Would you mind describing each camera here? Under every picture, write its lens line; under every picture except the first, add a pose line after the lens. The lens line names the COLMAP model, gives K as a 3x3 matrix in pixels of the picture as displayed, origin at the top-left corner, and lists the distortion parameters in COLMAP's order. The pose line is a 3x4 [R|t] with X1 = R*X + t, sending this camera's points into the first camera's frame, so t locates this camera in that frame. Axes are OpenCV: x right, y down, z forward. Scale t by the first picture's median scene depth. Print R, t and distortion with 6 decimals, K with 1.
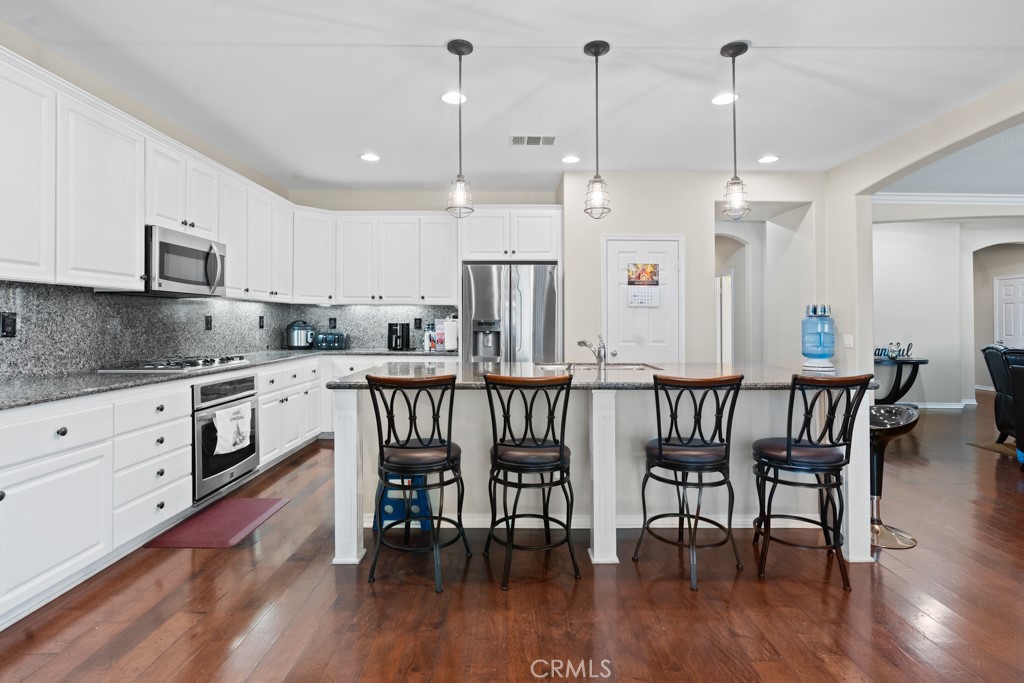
lens RADIAL K [[510.6, 0, 520.0], [0, 510.6, 319.2], [0, 0, 1]] dist [0.000579, 0.000034]
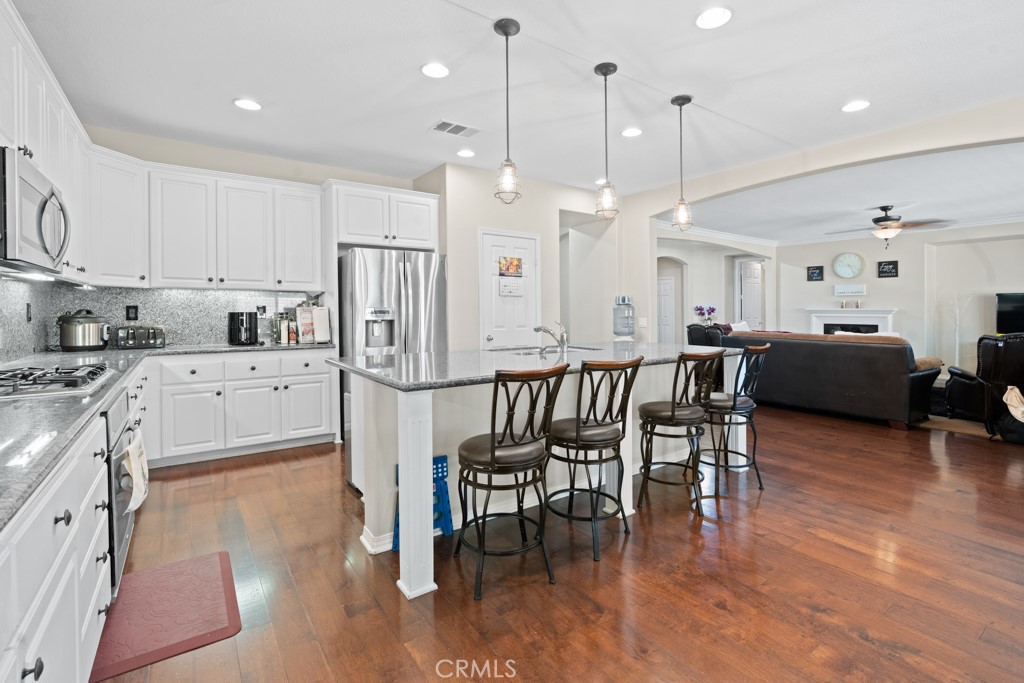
lens RADIAL K [[472.6, 0, 522.7], [0, 472.6, 311.2], [0, 0, 1]] dist [0.000133, 0.001441]
pose [[0.817709, -0.006900, 0.575590, -0.327887], [0.000953, 0.999943, 0.010632, -0.001481], [-0.575631, -0.008145, 0.817669, 0.129073]]
